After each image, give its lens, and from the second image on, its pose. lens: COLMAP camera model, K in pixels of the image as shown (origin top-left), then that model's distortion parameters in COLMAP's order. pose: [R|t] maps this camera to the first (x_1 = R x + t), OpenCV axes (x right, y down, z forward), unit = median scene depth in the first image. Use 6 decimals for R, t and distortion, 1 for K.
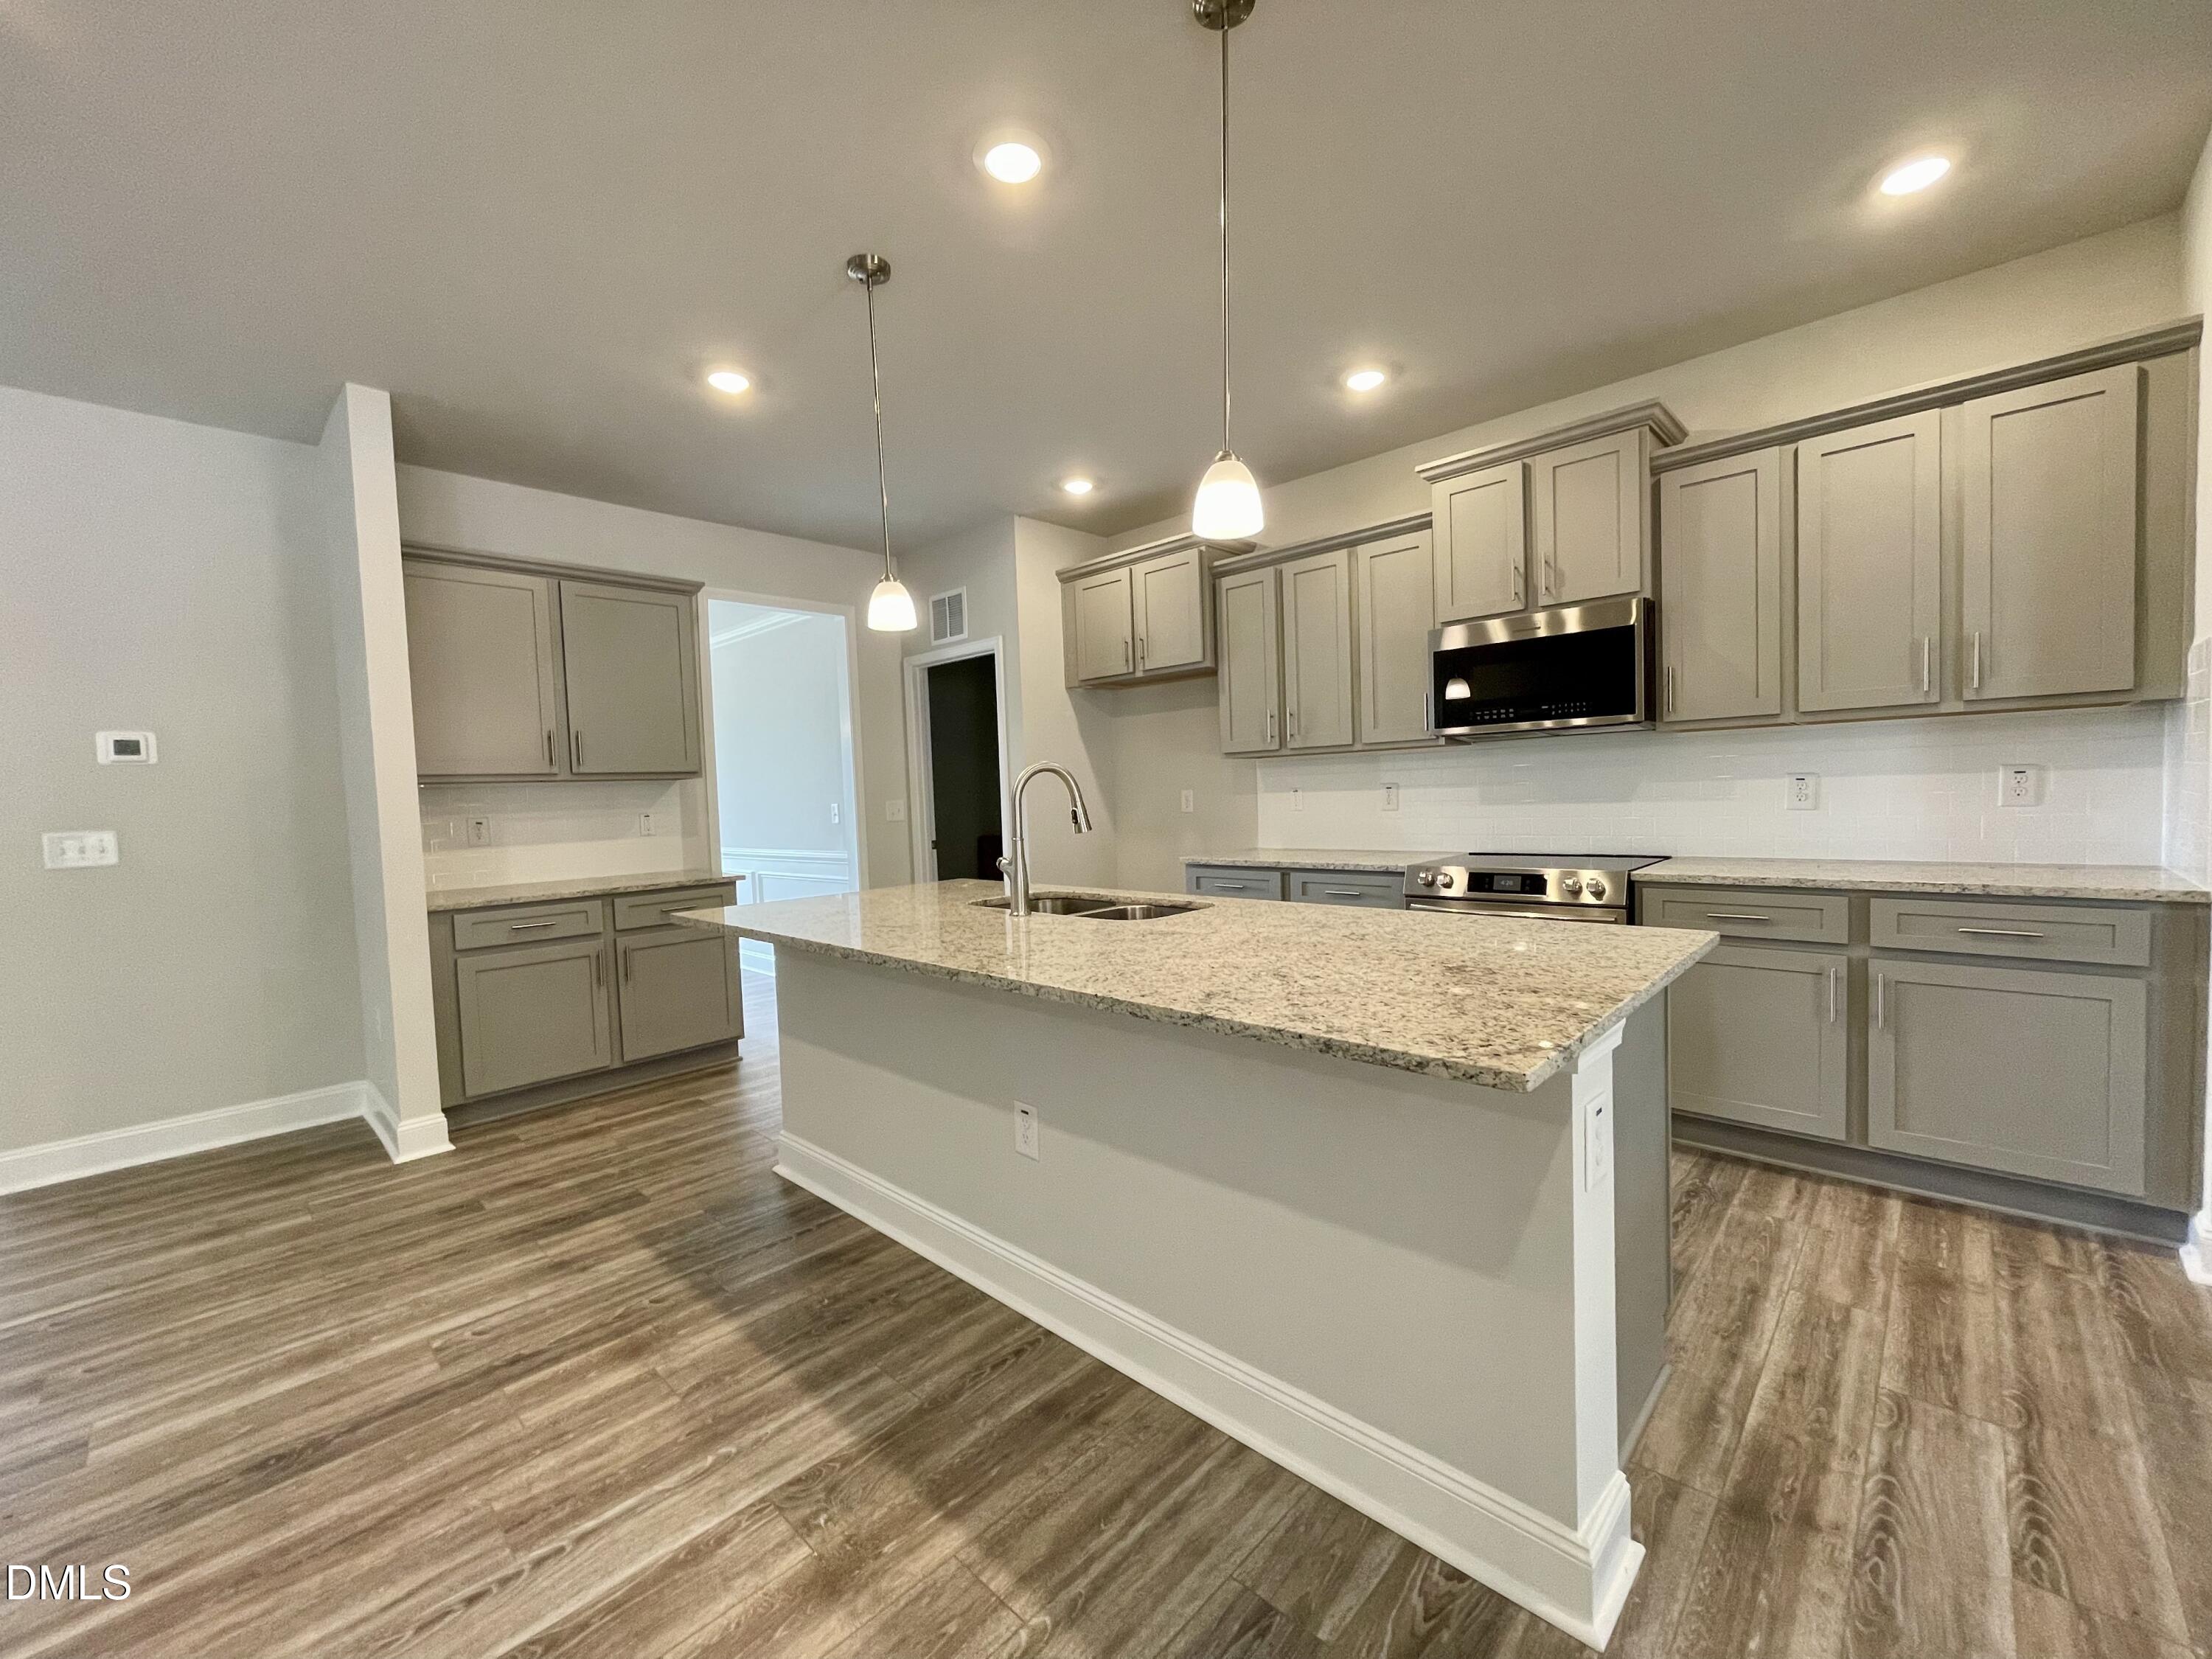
lens RADIAL K [[892.8, 0, 1101.0], [0, 892.8, 826.5], [0, 0, 1]] dist [0.000589, -0.000704]
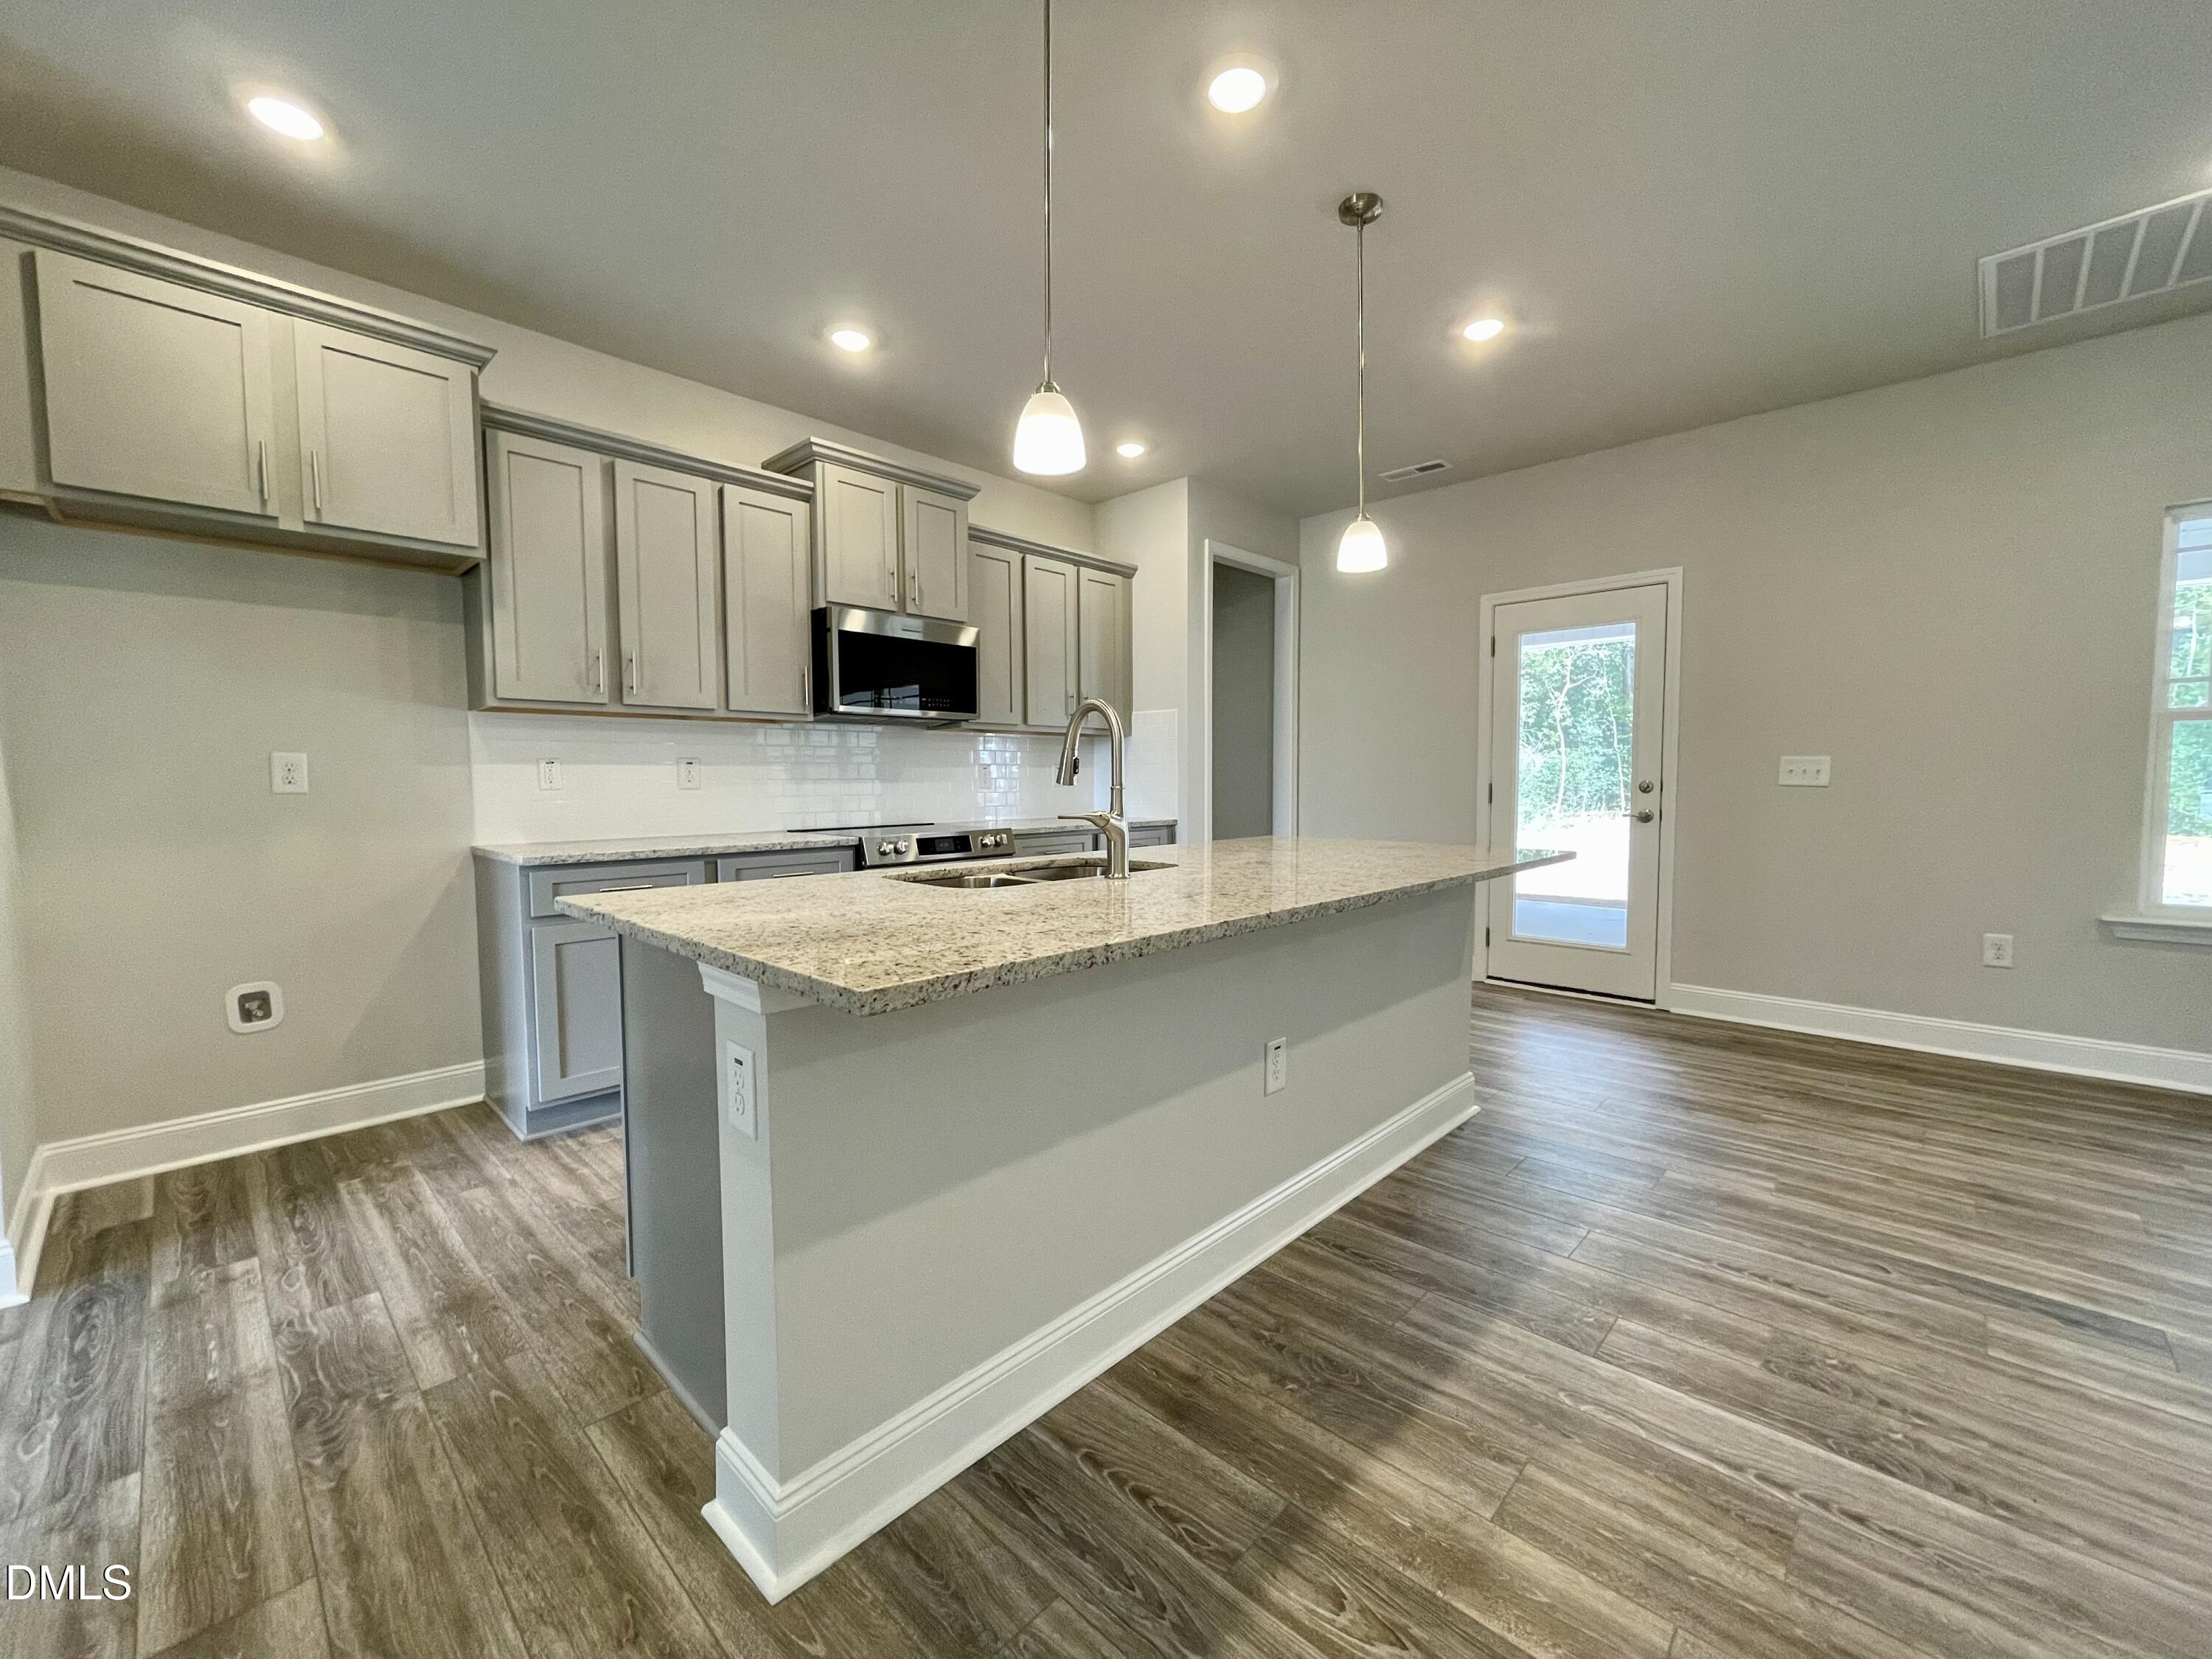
lens RADIAL K [[892.8, 0, 1111.5], [0, 892.8, 829.1], [0, 0, 1]] dist [0.000589, -0.000704]
pose [[-0.008387, -0.021506, 0.999734, -1.166376], [0.044780, 0.998758, 0.021861, 0.042181], [-0.998962, 0.044951, -0.007413, 1.261163]]
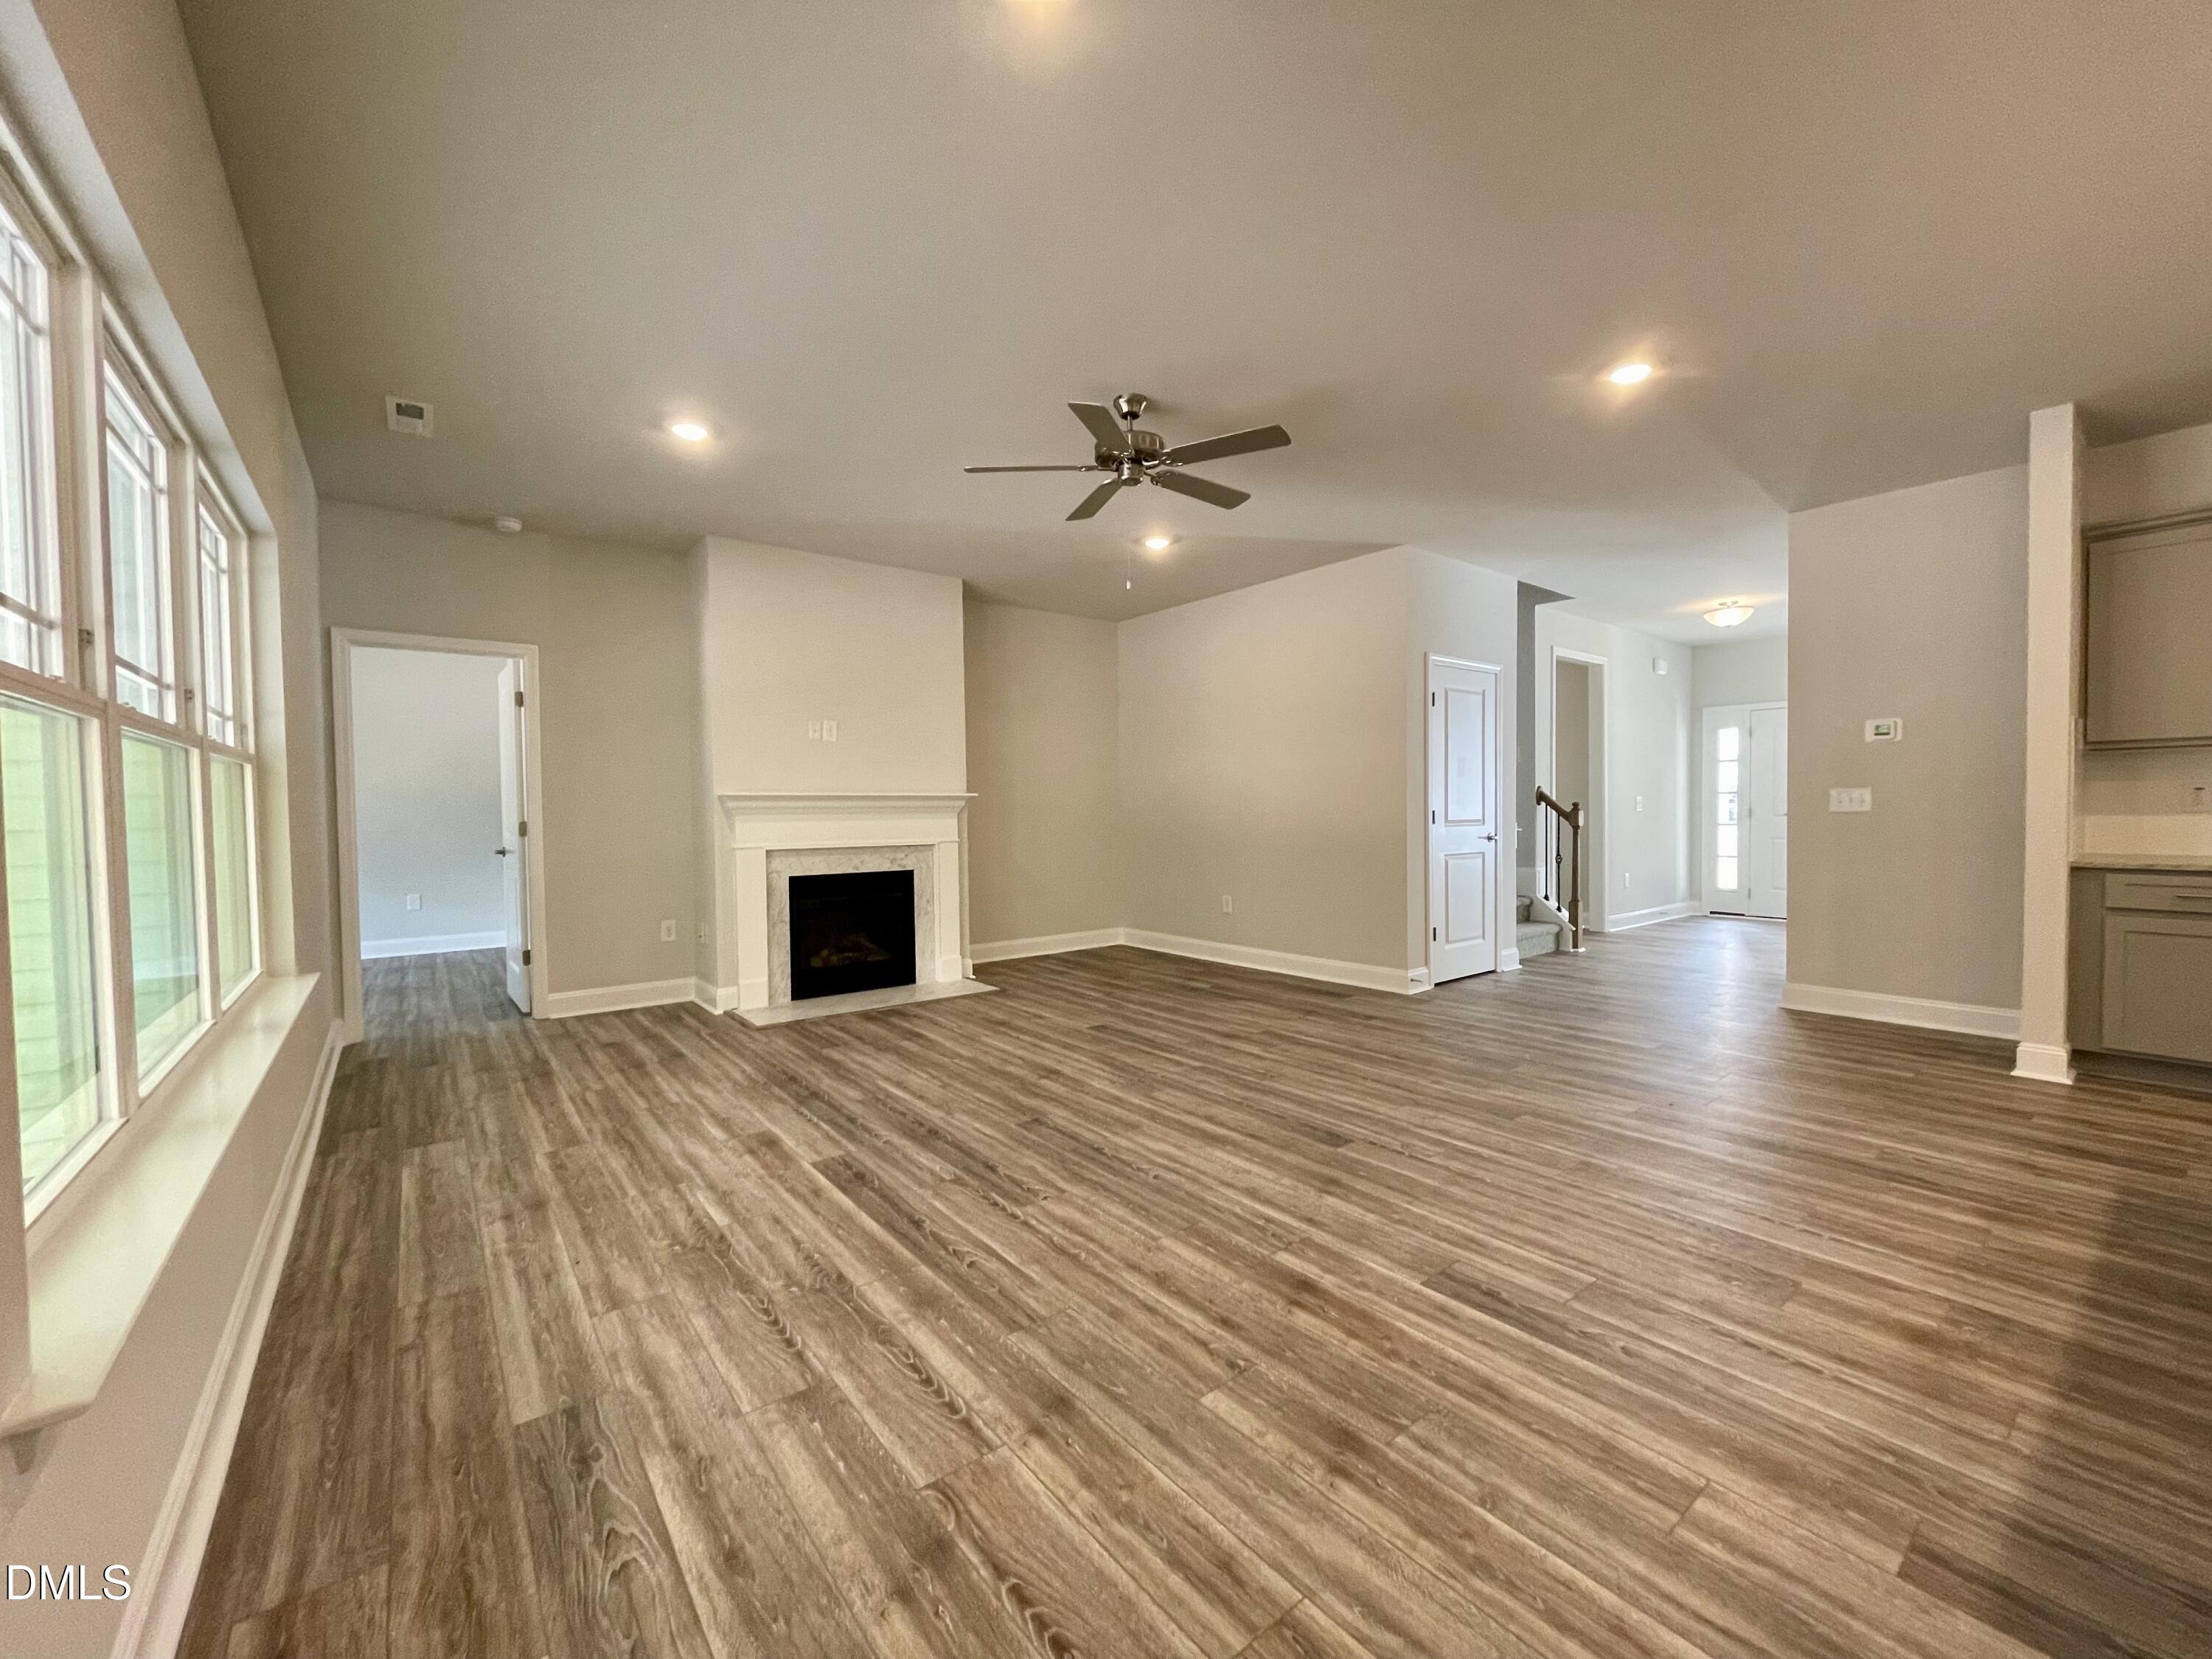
lens RADIAL K [[892.8, 0, 1117.4], [0, 892.8, 828.6], [0, 0, 1]] dist [0.000589, -0.000704]
pose [[-0.129946, 0.059962, -0.989706, 0.819154], [-0.024561, 0.997669, 0.063670, 0.012759], [0.991217, 0.032581, -0.128170, -0.045981]]
